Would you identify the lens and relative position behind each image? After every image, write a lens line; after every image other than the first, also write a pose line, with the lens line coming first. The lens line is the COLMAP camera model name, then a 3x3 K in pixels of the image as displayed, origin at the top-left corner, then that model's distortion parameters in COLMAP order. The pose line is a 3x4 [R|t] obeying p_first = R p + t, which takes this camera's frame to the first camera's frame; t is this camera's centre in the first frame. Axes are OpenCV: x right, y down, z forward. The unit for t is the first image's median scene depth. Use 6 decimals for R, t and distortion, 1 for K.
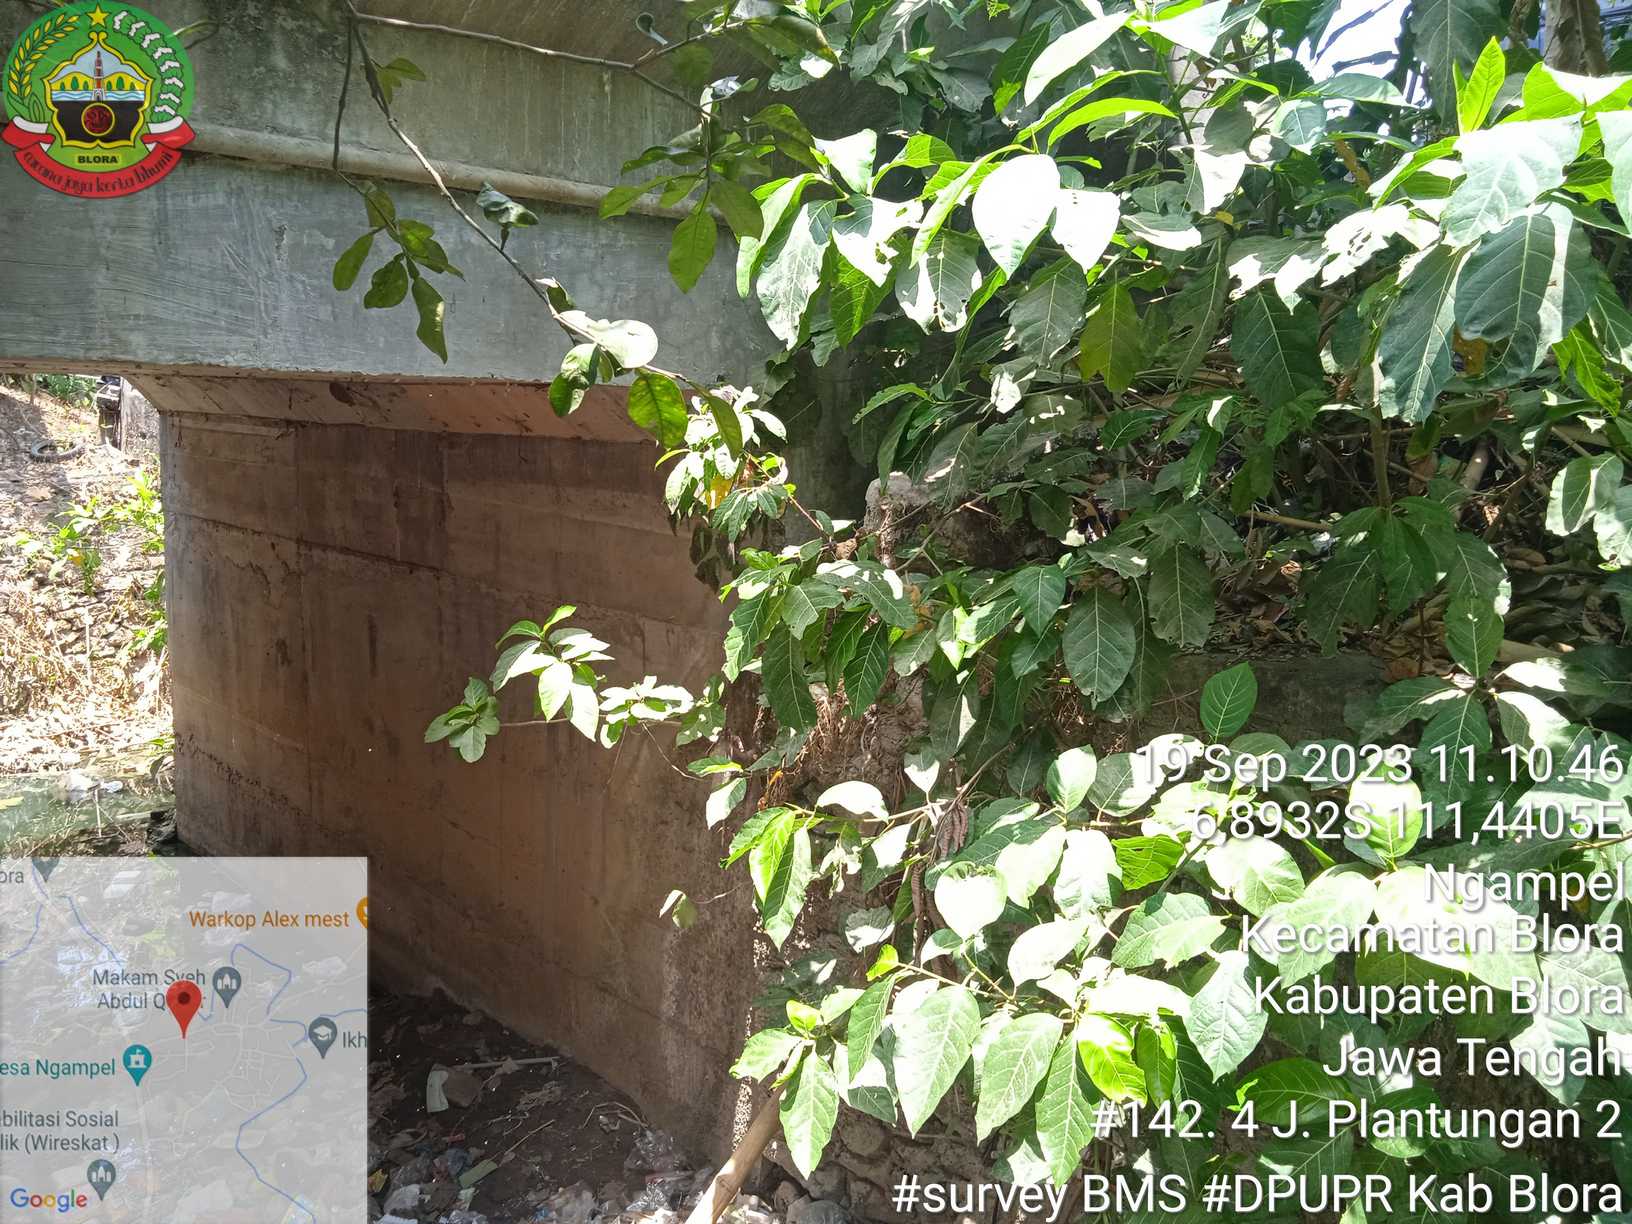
lens RADIAL K [[1351.8, 0, 818.7], [0, 1351.8, 626.5], [0, 0, 1]] dist [0.054675, -0.070955]
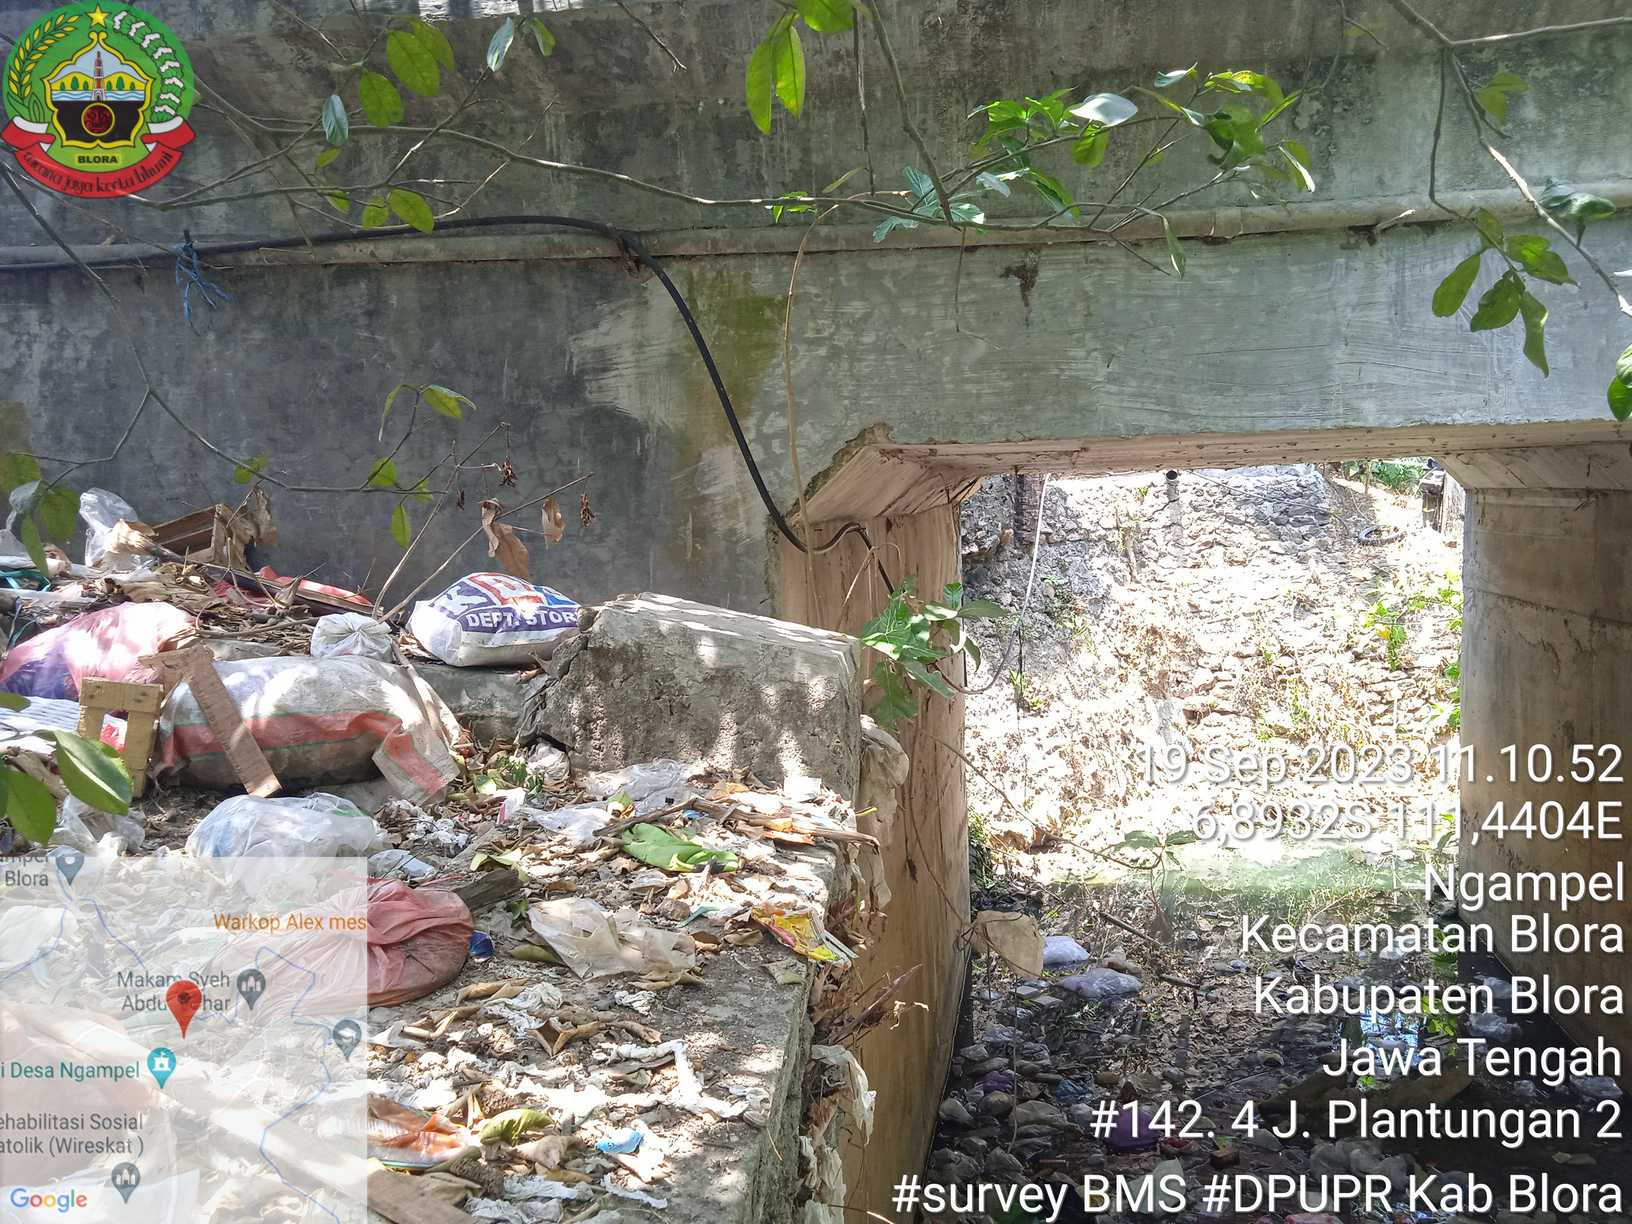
lens RADIAL K [[1351.8, 0, 814.7], [0, 1351.8, 622.5], [0, 0, 1]] dist [0.054675, -0.070955]
pose [[0.608511, 0.025795, -0.793126, 0.046117], [-0.079416, 0.996433, -0.028523, 0.012367], [0.789561, 0.080343, 0.608390, 0.009017]]
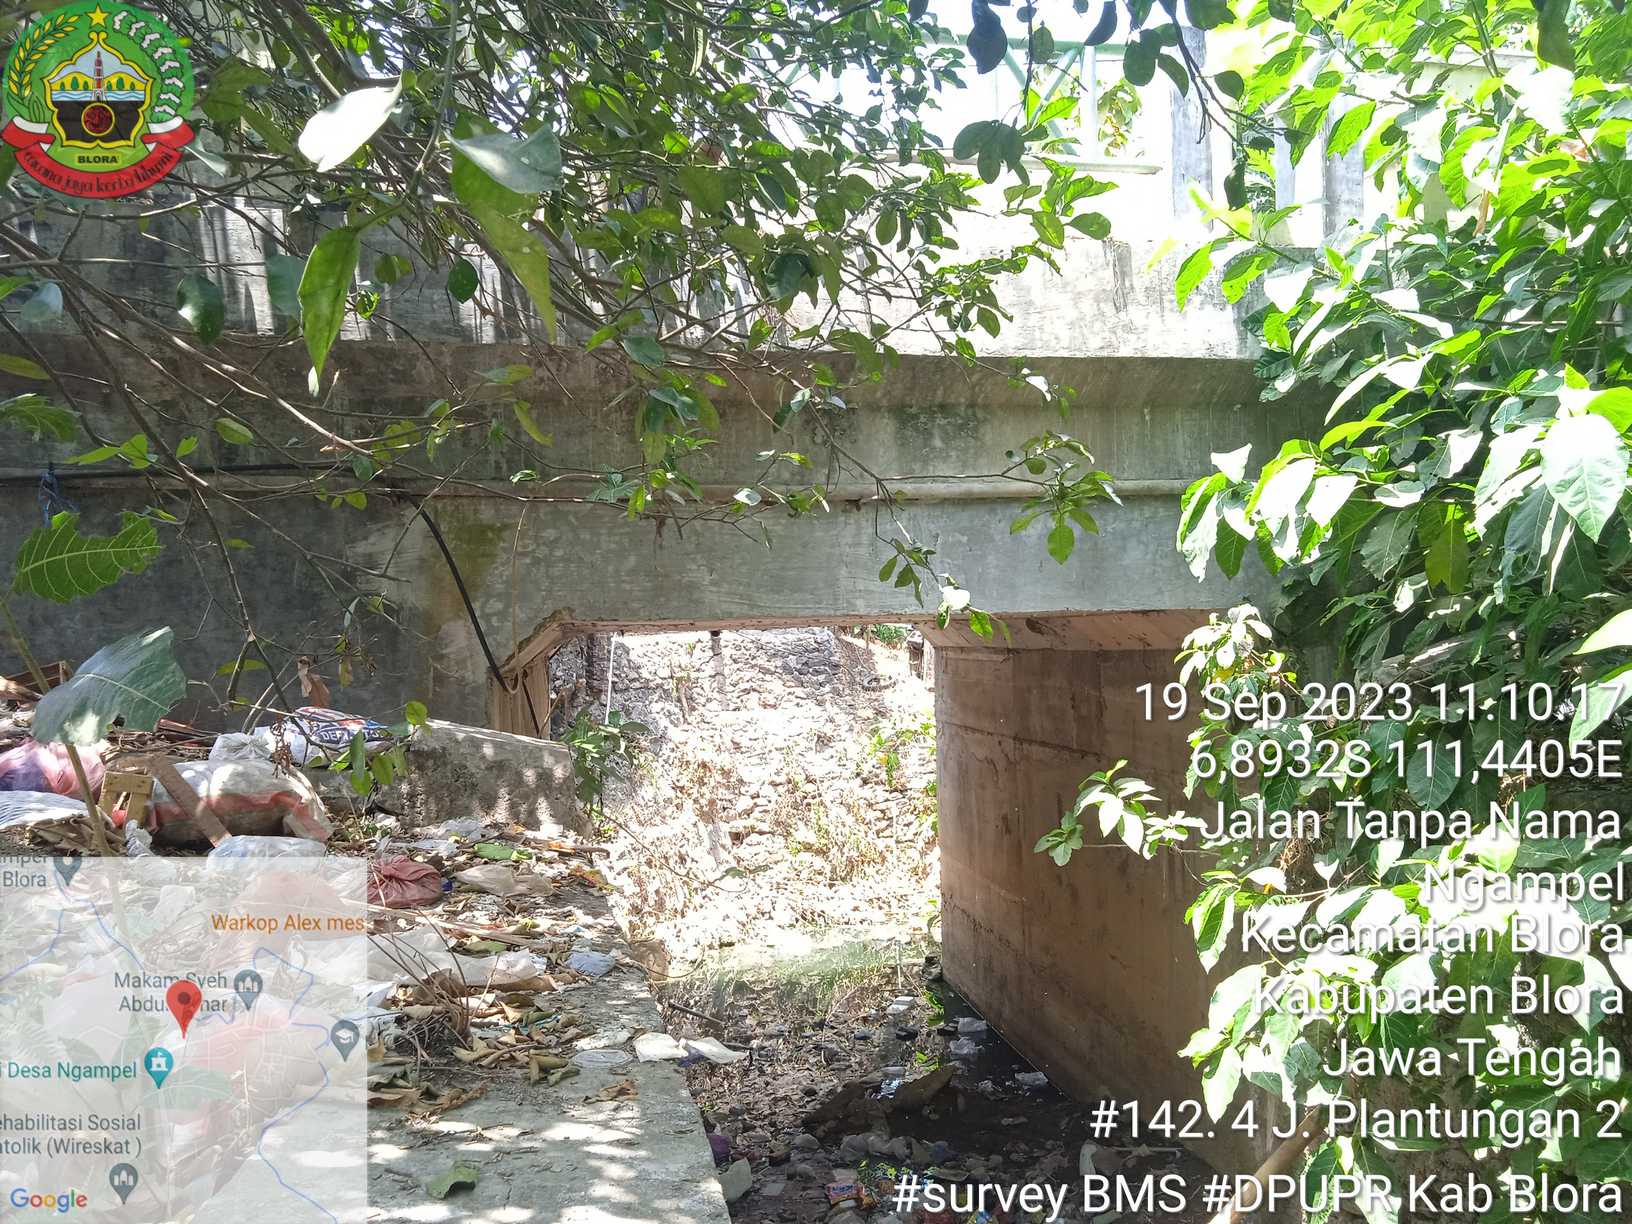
lens RADIAL K [[1351.8, 0, 821.7], [0, 1351.8, 605.1], [0, 0, 1]] dist [0.054675, -0.070955]
pose [[0.842026, -0.063241, -0.535717, 0.218210], [-0.035632, 0.984415, -0.172214, 0.054299], [0.538259, 0.164098, 0.826650, -0.267161]]
